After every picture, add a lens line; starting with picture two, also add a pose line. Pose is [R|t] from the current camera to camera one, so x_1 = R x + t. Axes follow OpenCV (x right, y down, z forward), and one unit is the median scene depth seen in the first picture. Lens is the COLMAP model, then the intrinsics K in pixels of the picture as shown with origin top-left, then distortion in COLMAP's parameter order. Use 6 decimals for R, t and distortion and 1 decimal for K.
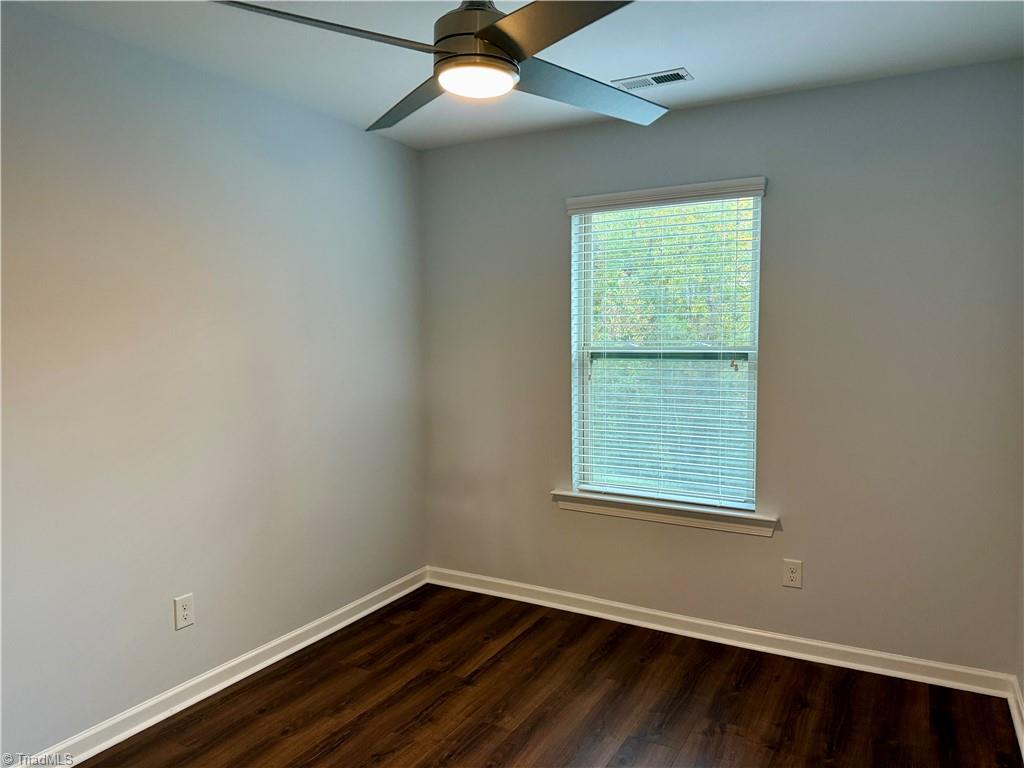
lens RADIAL K [[730.3, 0, 508.6], [0, 730.3, 387.7], [0, 0, 1]] dist [0.001121, 0.001356]
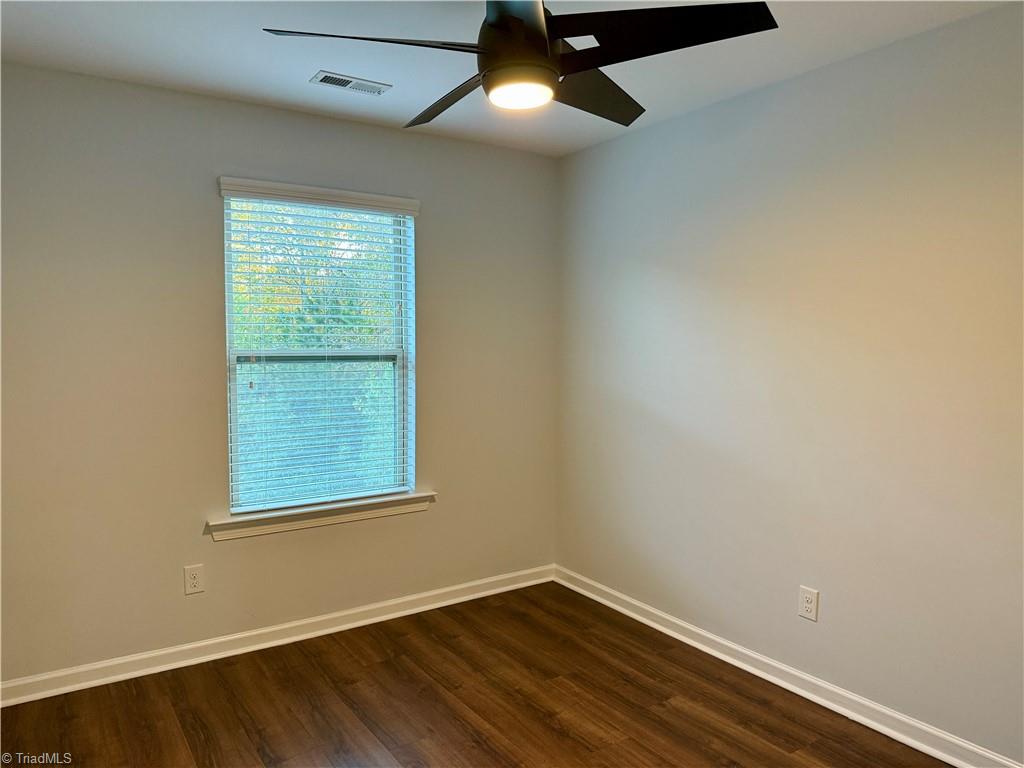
lens RADIAL K [[702.4, 0, 532.2], [0, 702.4, 389.3], [0, 0, 1]] dist [0.065311, -0.002325]
pose [[0.442234, -0.058964, 0.894959, -0.512847], [0.060543, 0.997523, 0.035804, -0.017459], [-0.894854, 0.038350, 0.444708, 0.304425]]
